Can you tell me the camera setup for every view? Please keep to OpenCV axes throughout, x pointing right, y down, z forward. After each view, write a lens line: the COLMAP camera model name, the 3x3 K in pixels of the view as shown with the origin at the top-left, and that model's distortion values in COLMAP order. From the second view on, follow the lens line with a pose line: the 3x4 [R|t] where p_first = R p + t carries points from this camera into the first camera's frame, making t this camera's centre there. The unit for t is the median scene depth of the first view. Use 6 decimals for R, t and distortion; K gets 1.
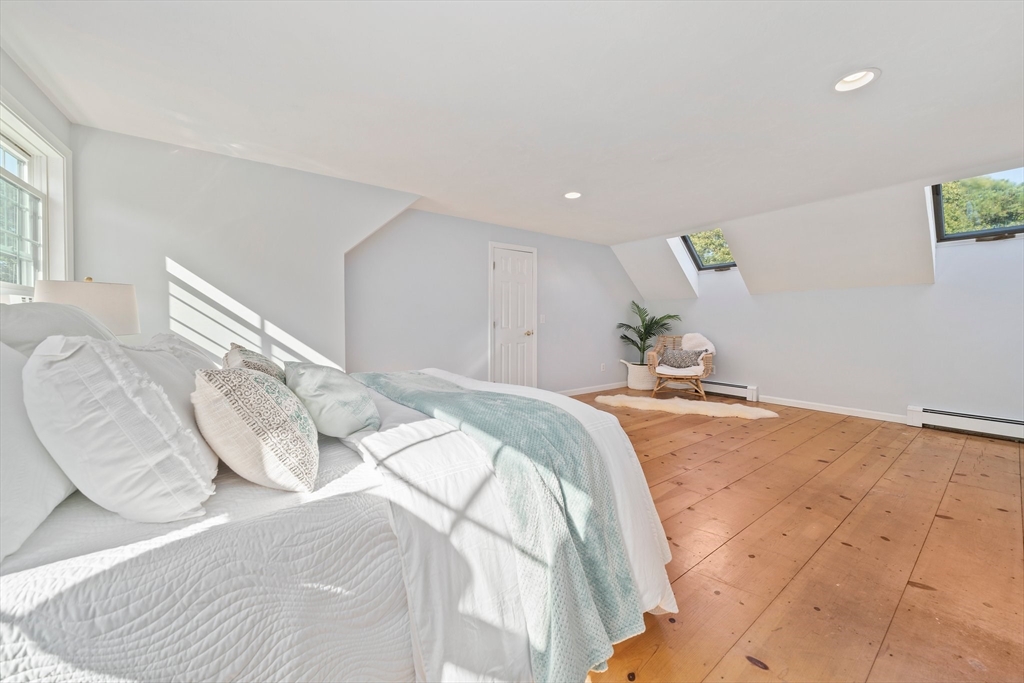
lens RADIAL K [[355.5, 0, 515.5], [0, 355.5, 341.9], [0, 0, 1]] dist [-0.003474, -0.000091]
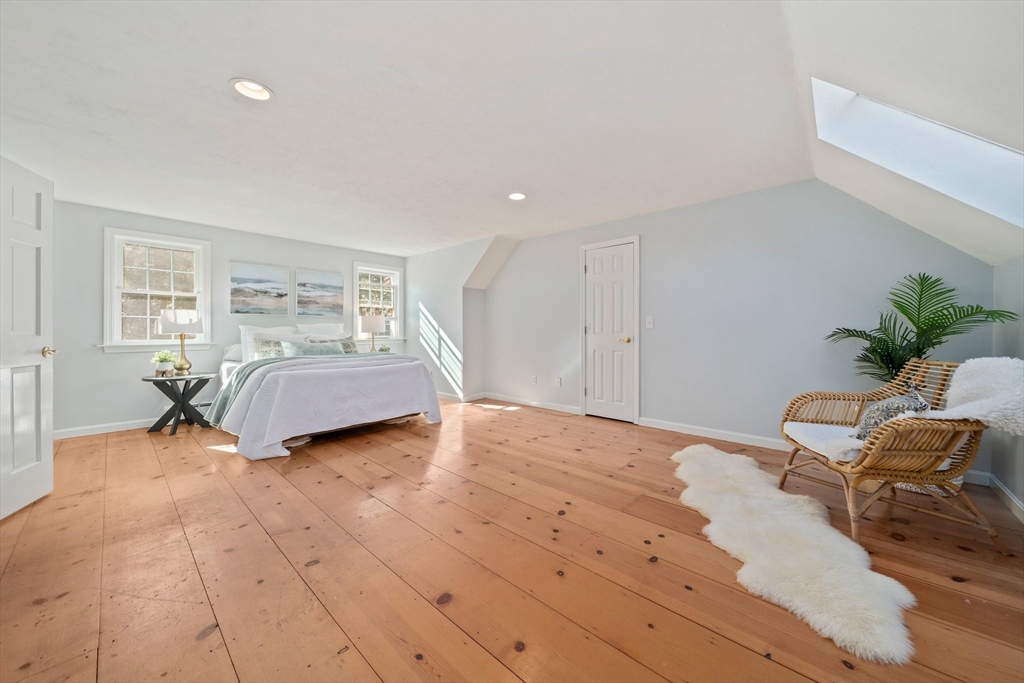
lens RADIAL K [[355.5, 0, 515.5], [0, 355.5, 341.9], [0, 0, 1]] dist [-0.003474, -0.000091]
pose [[0.234050, 0.031670, -0.971709, 0.844678], [-0.052093, 0.998442, 0.019994, -0.025573], [0.970828, 0.045940, 0.235335, 0.594358]]
